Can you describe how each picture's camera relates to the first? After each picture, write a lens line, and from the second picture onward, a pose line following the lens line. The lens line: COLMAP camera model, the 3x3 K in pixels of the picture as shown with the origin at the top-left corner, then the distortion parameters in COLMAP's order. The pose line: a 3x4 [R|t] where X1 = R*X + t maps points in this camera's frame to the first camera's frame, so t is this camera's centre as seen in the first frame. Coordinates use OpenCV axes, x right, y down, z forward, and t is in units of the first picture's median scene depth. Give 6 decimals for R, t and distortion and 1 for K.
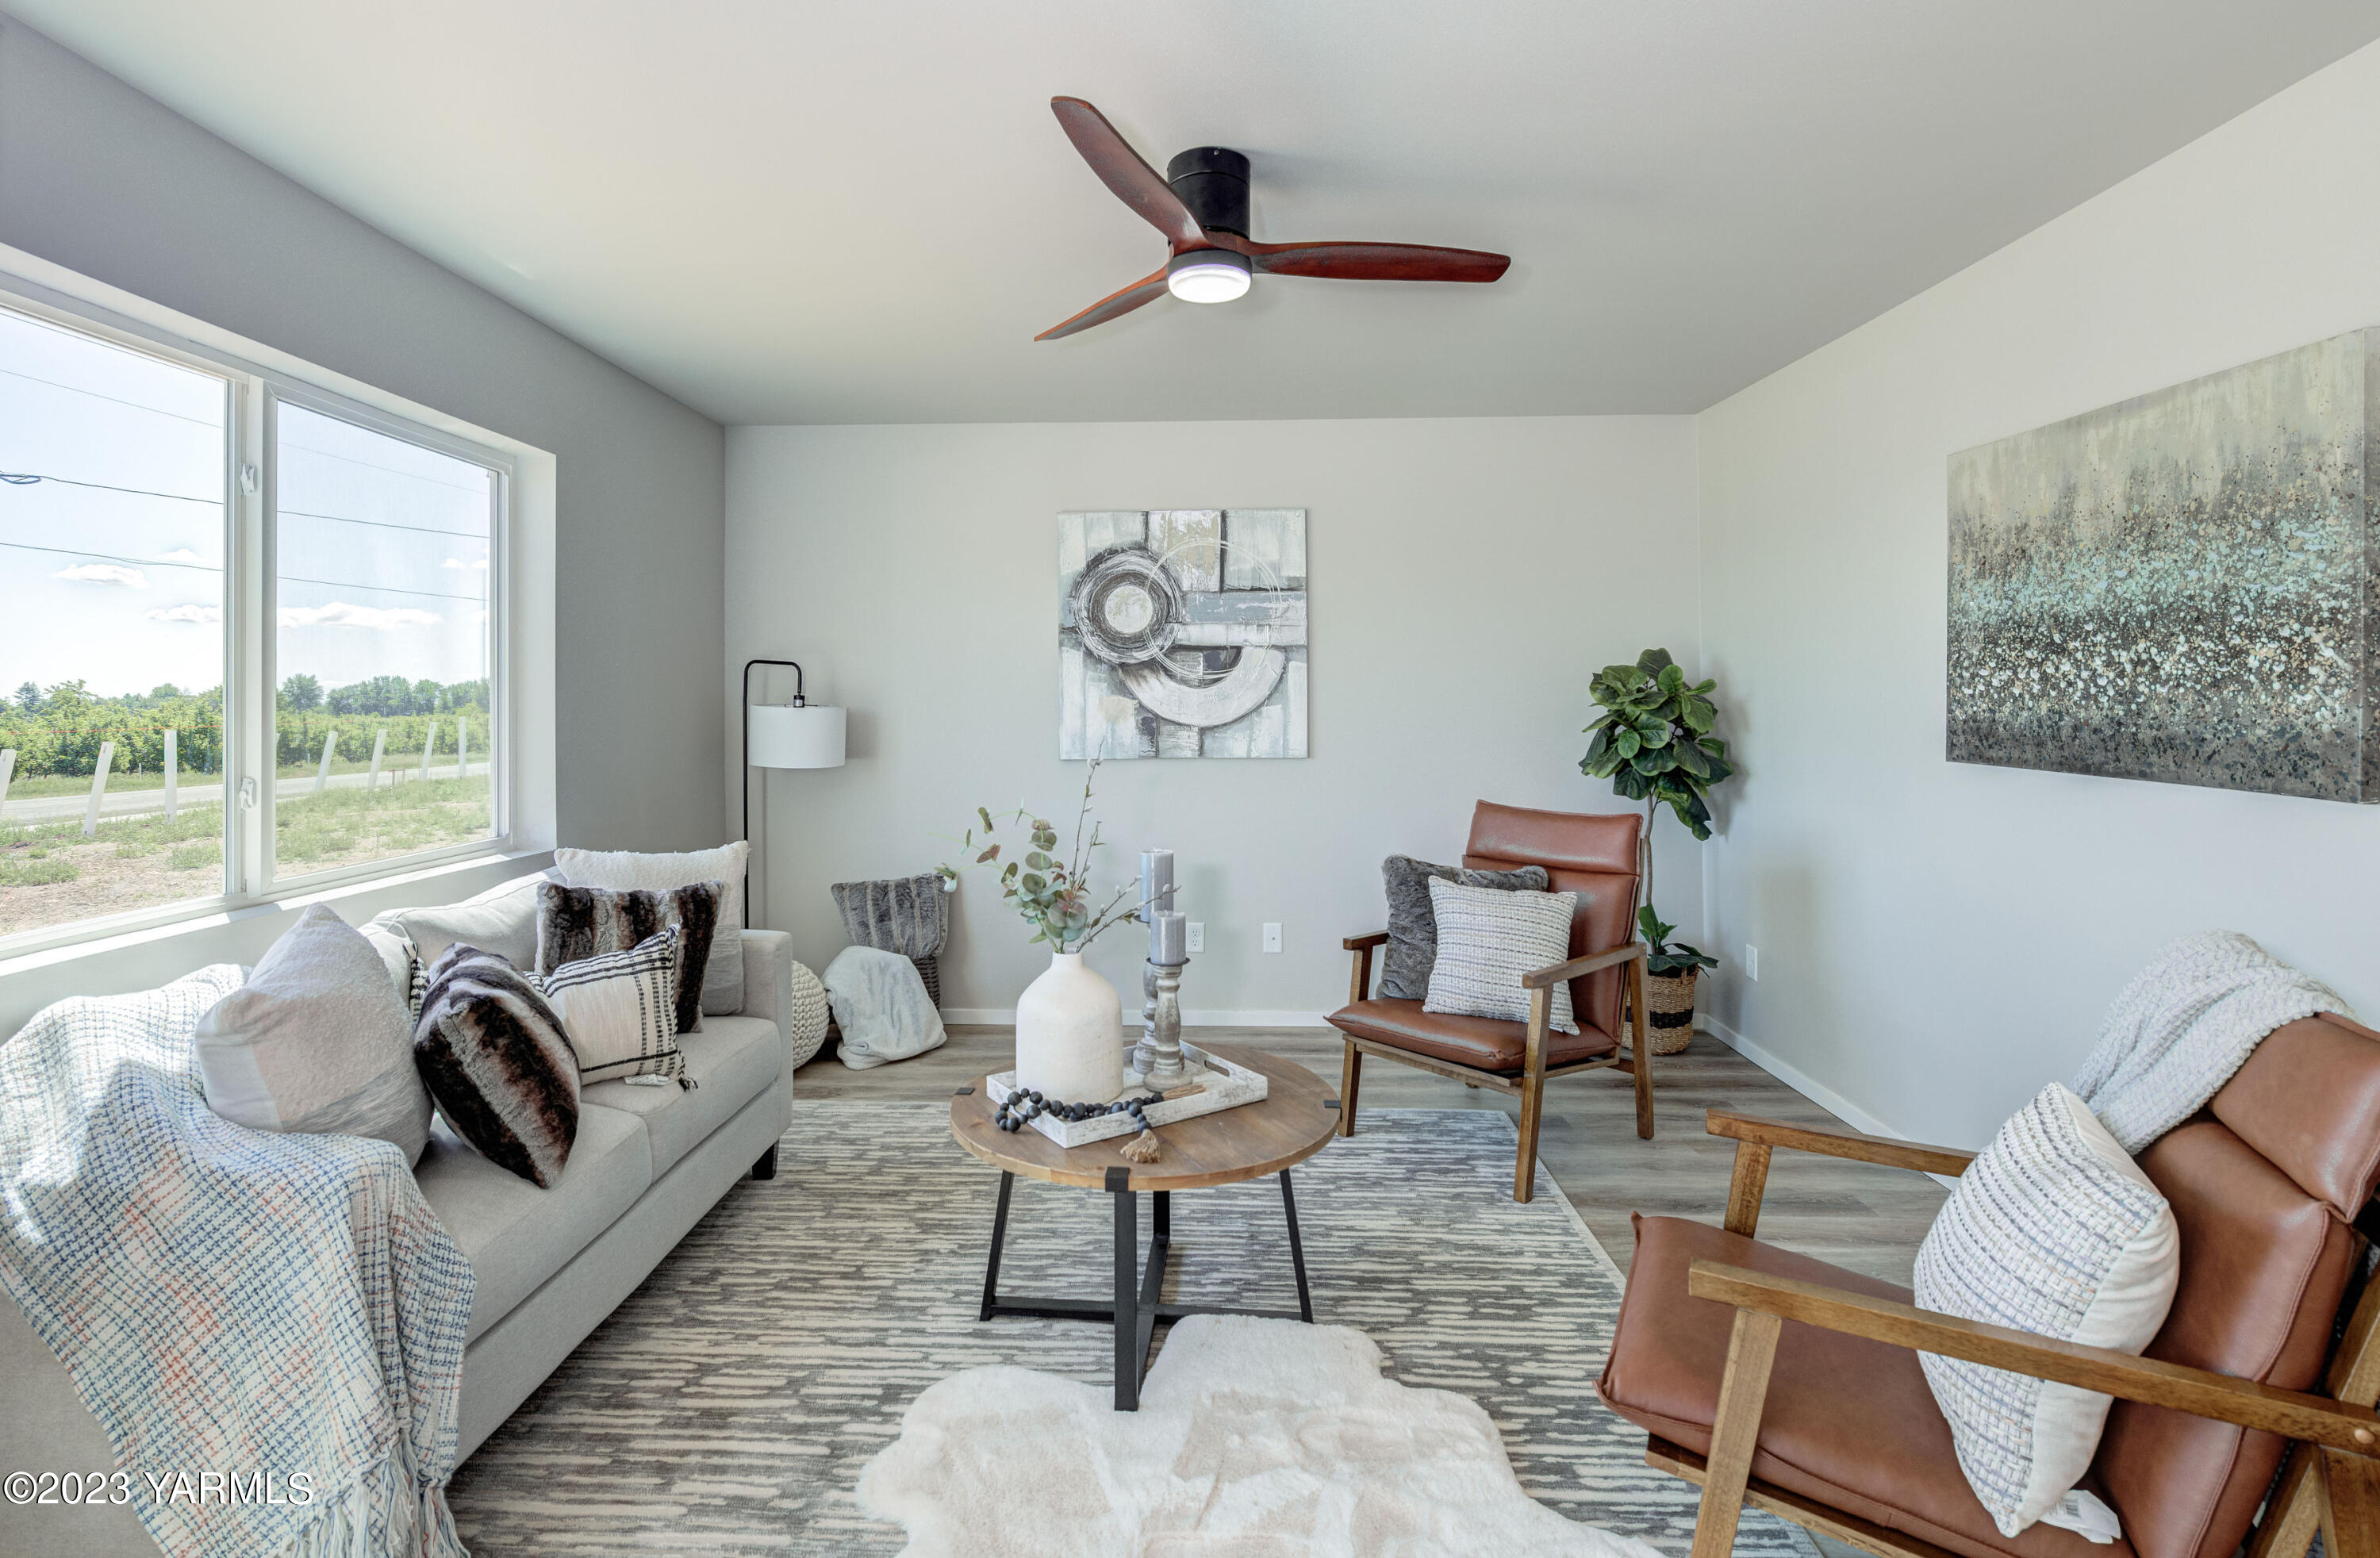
lens RADIAL K [[1112.7, 0, 1159.5], [0, 1112.7, 693.7], [0, 0, 1]] dist [0.000908, -0.003409]
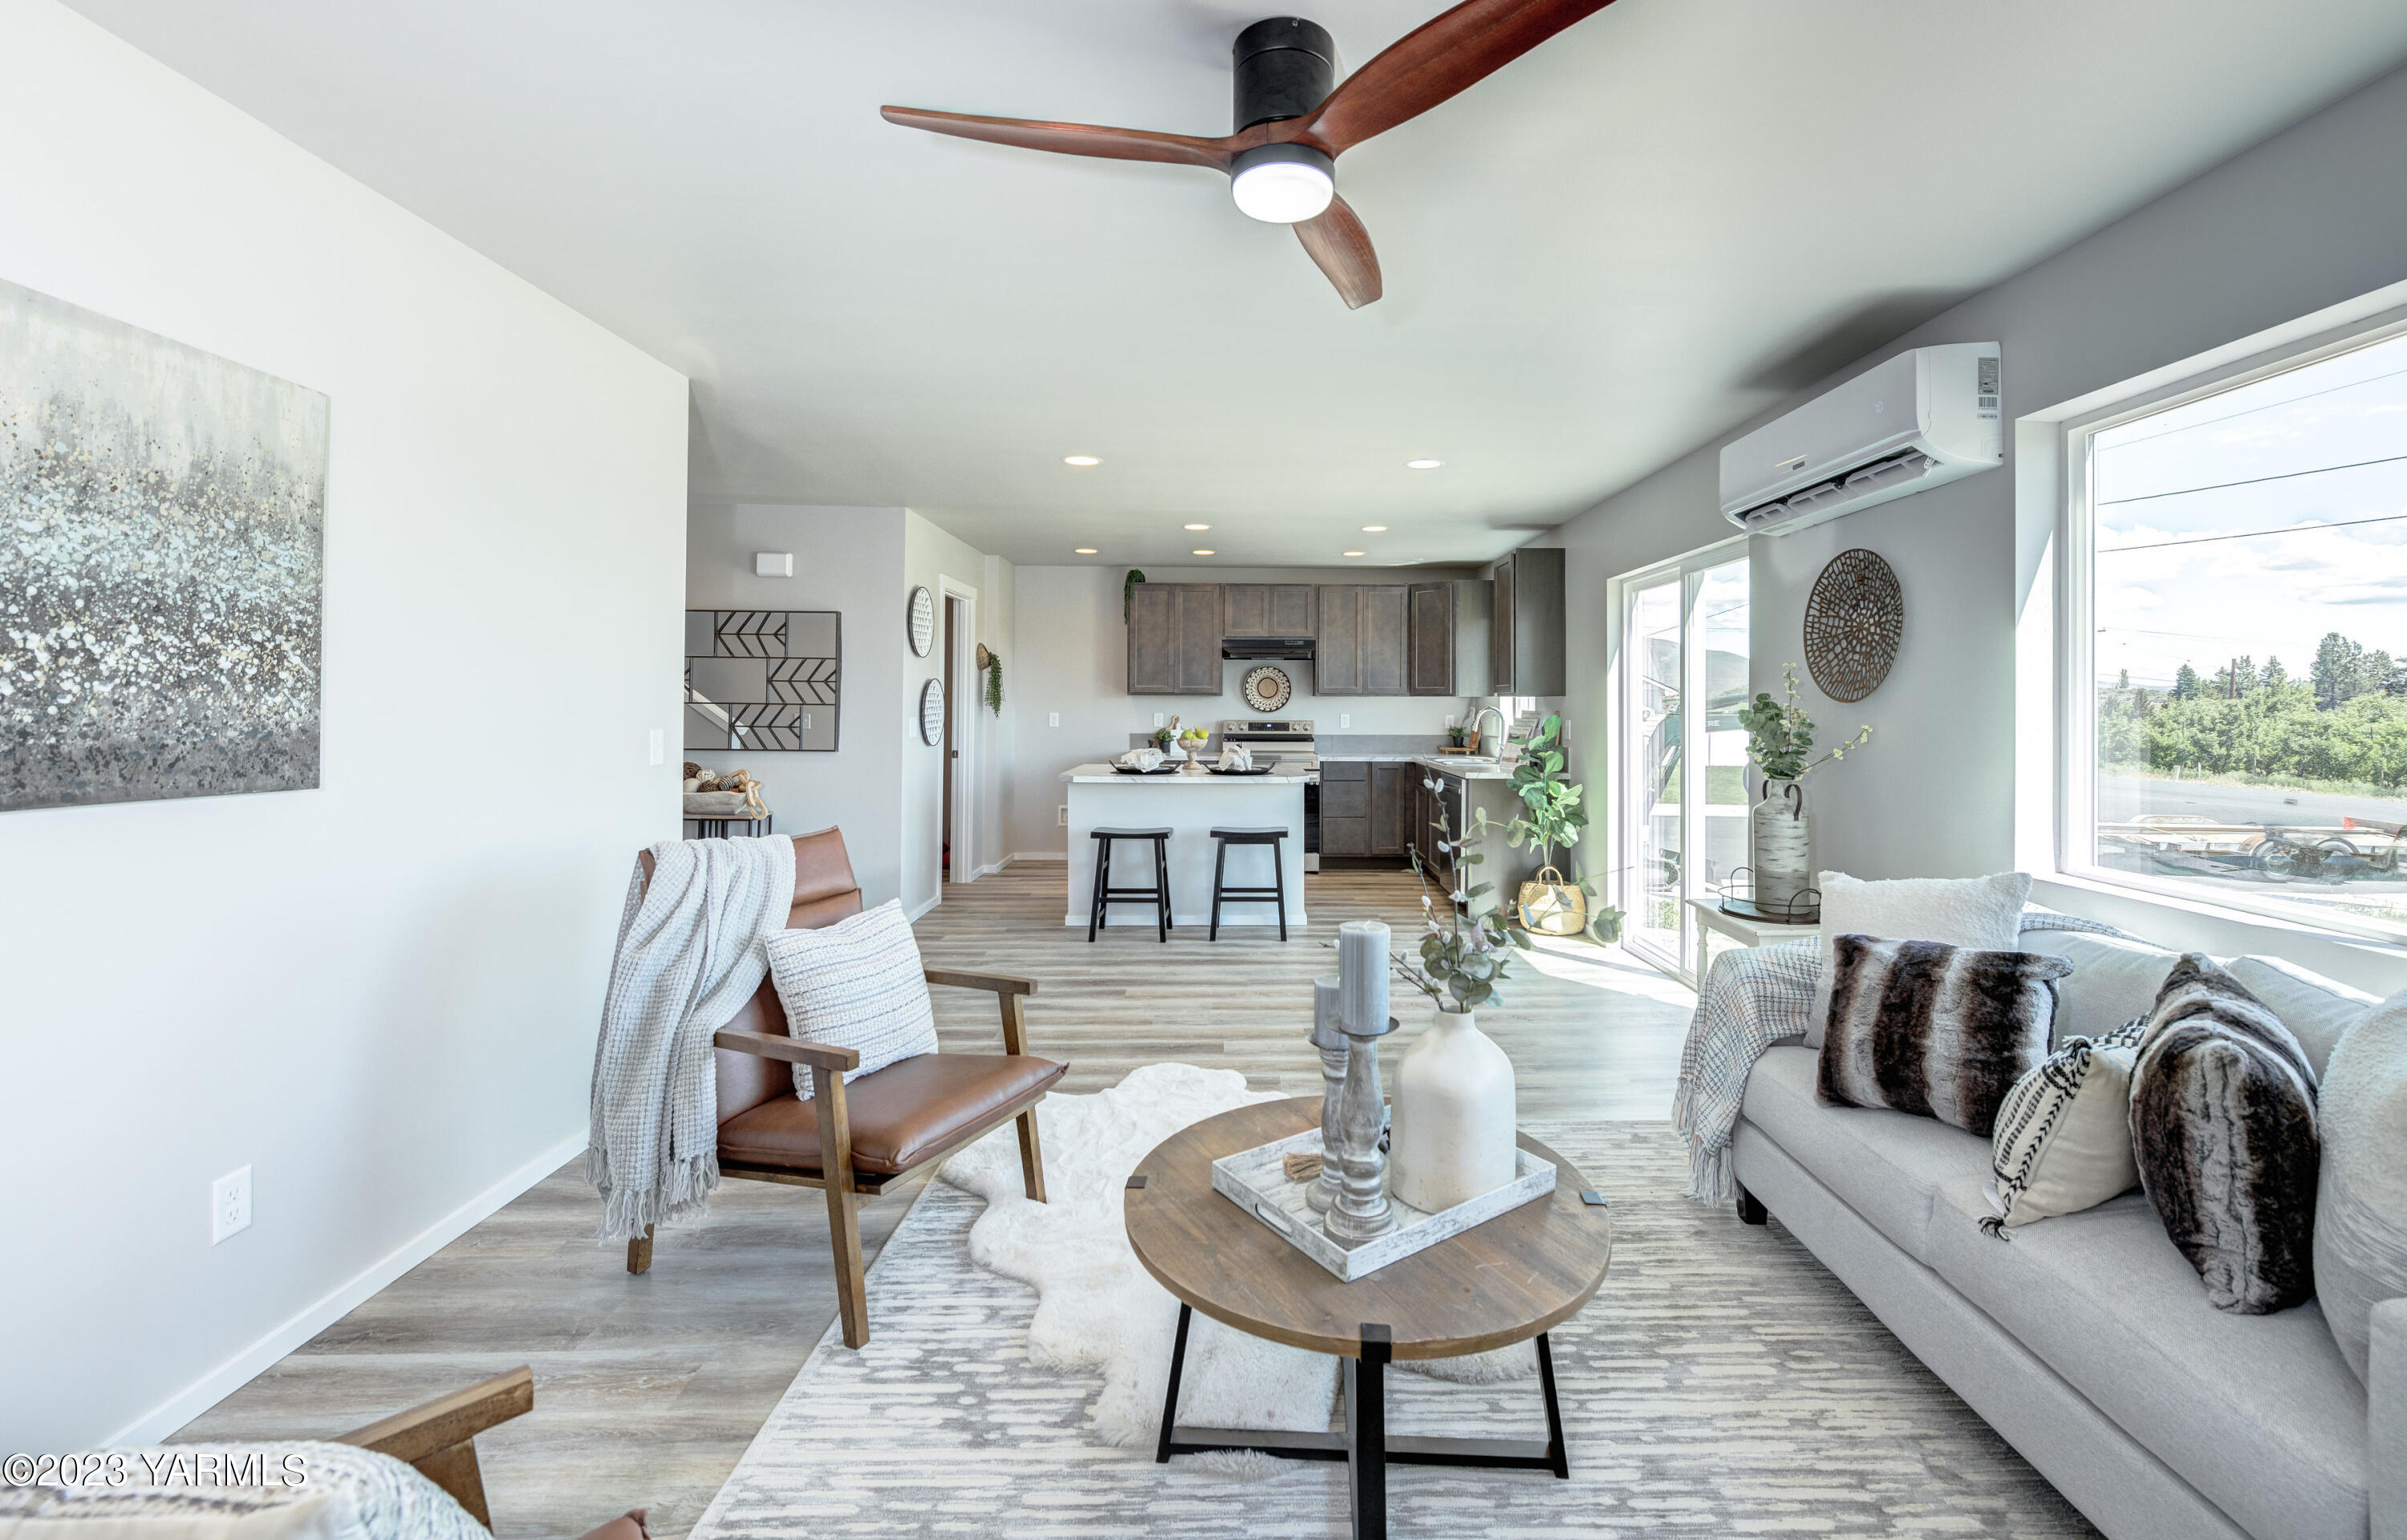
lens RADIAL K [[994.0, 0, 1274.1], [0, 994.0, 700.6], [0, 0, 1]] dist [0.008671, 0.000399]
pose [[-0.997611, -0.000986, -0.069074, 0.088857], [-0.000364, 0.999959, -0.009017, 0.009564], [0.069081, -0.008971, -0.997571, 1.487884]]
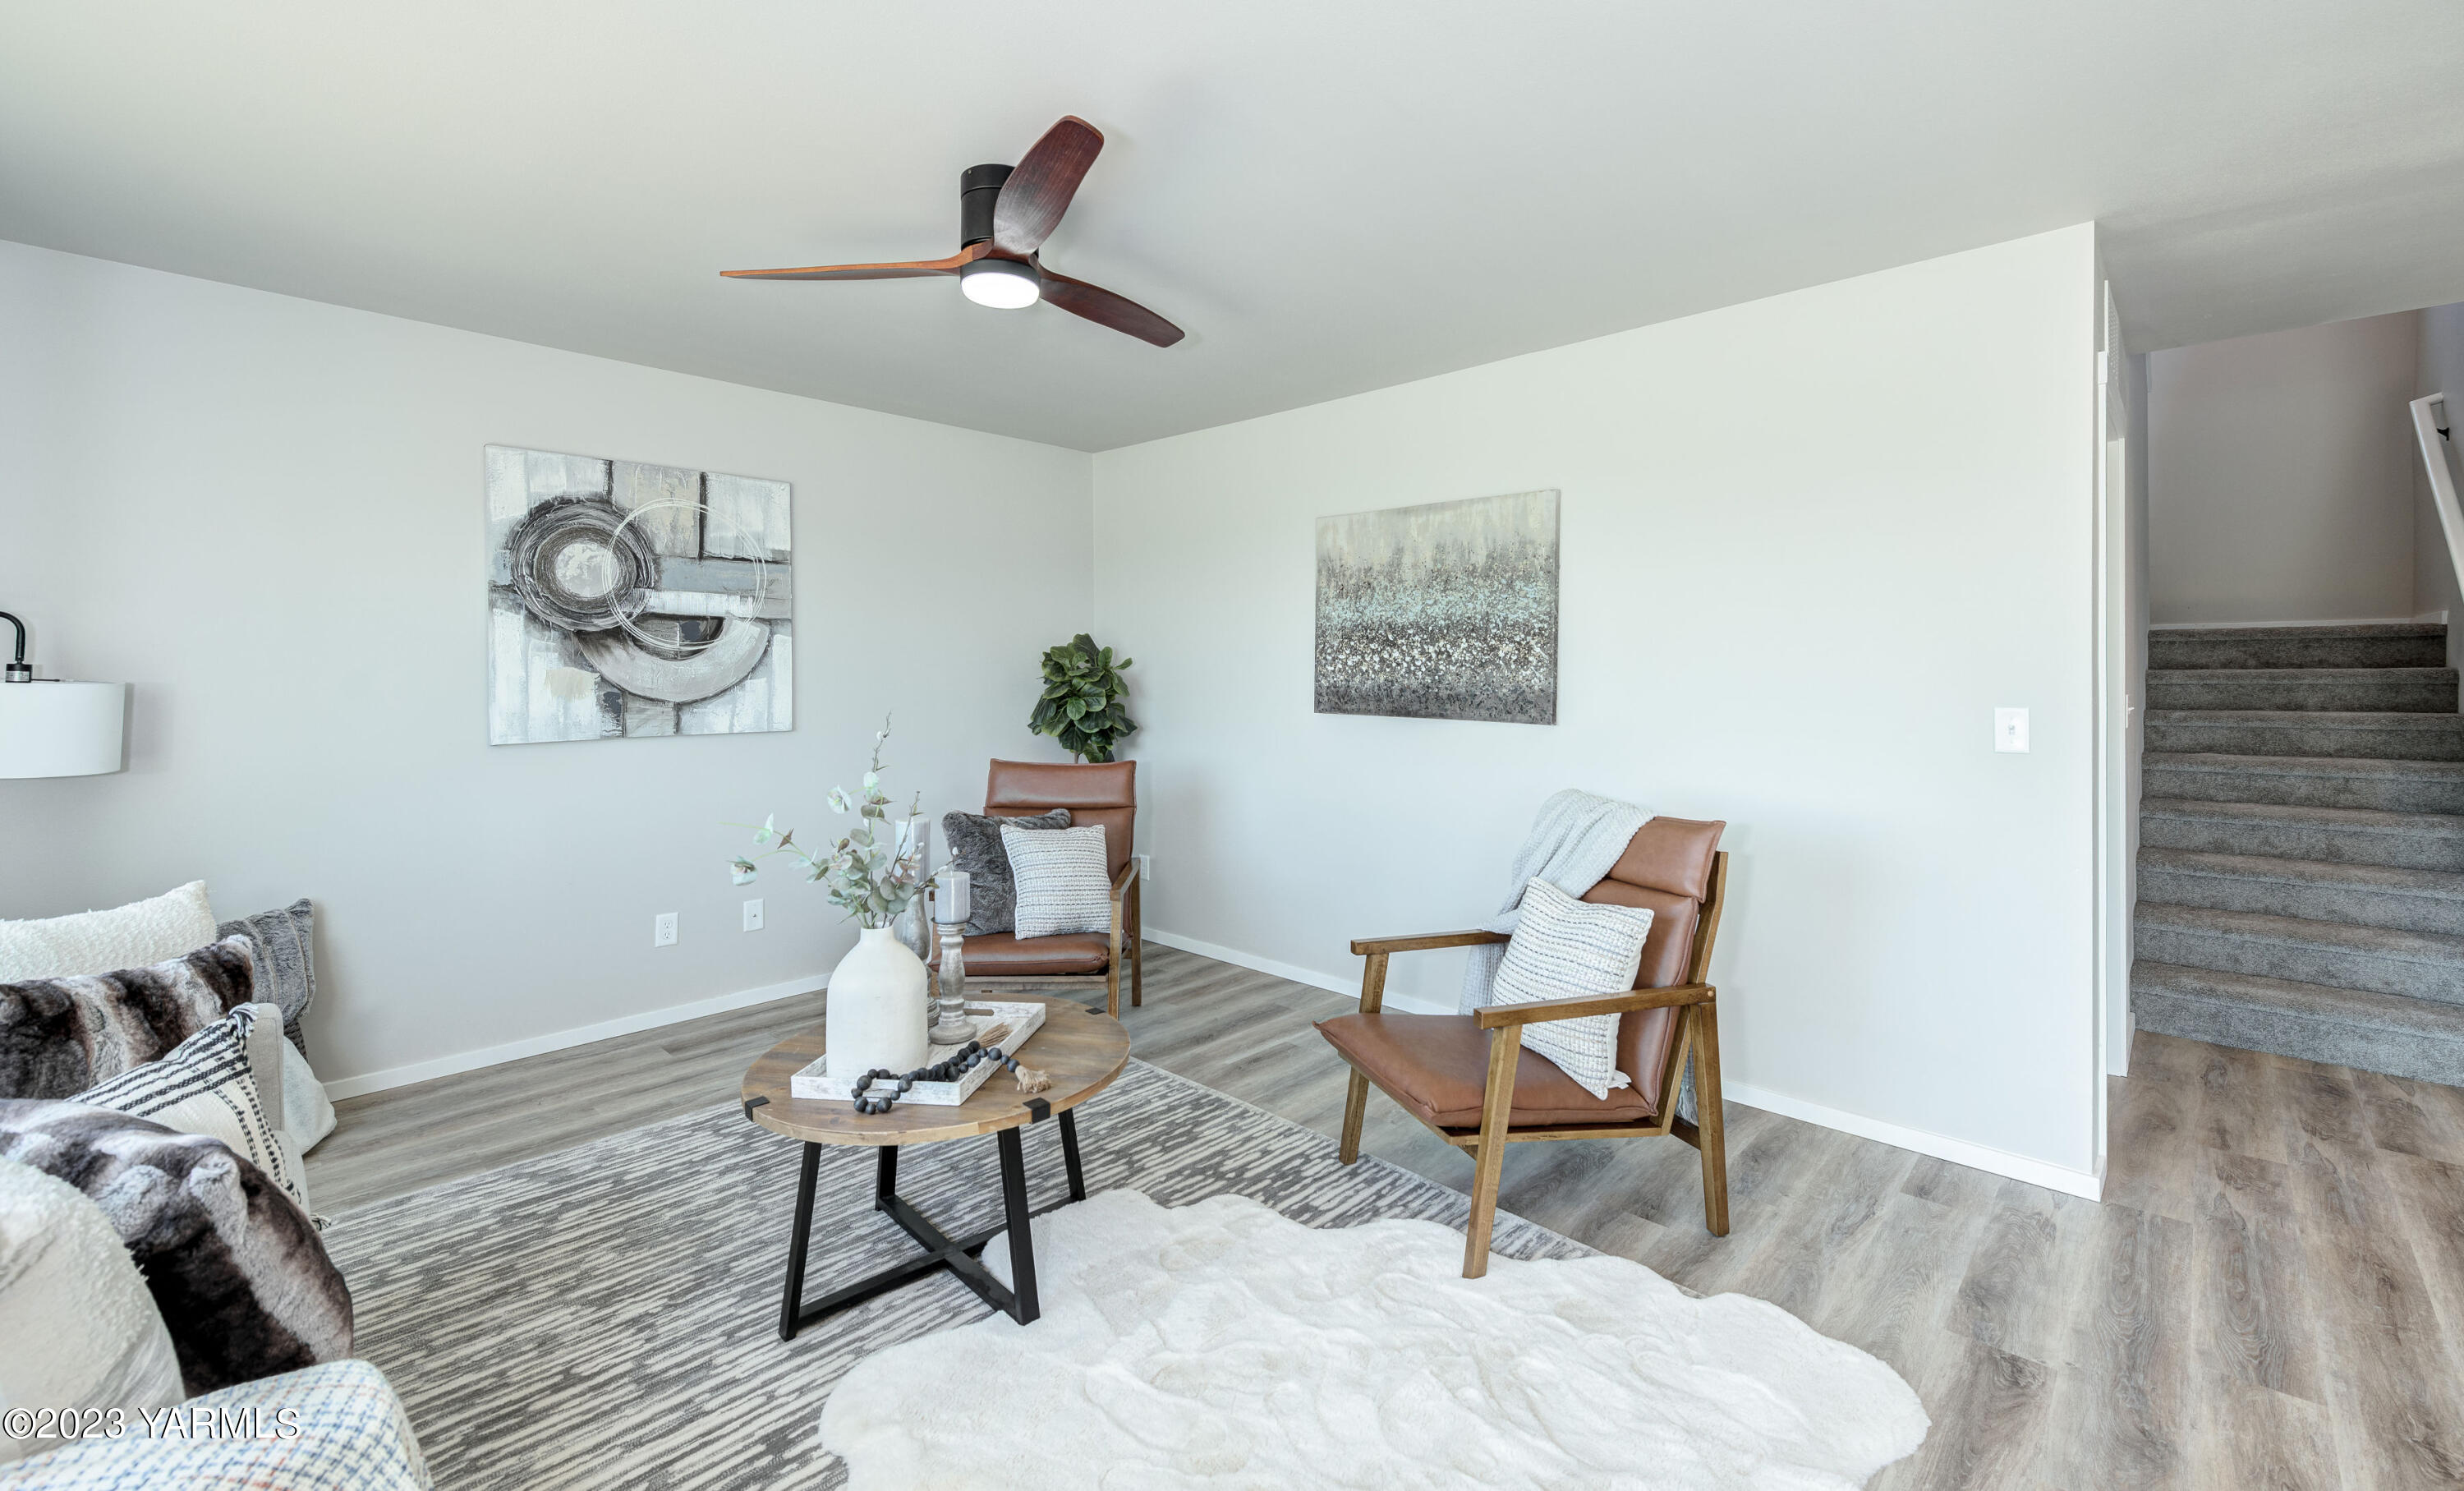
lens RADIAL K [[1006.7, 0, 1235.4], [0, 1006.7, 687.7], [0, 0, 1]] dist [0.003496, -0.000382]
pose [[0.665162, -0.006930, 0.746667, -0.460287], [-0.005024, 0.999893, 0.013756, 0.006106], [-0.746682, -0.012901, 0.665056, 0.147267]]
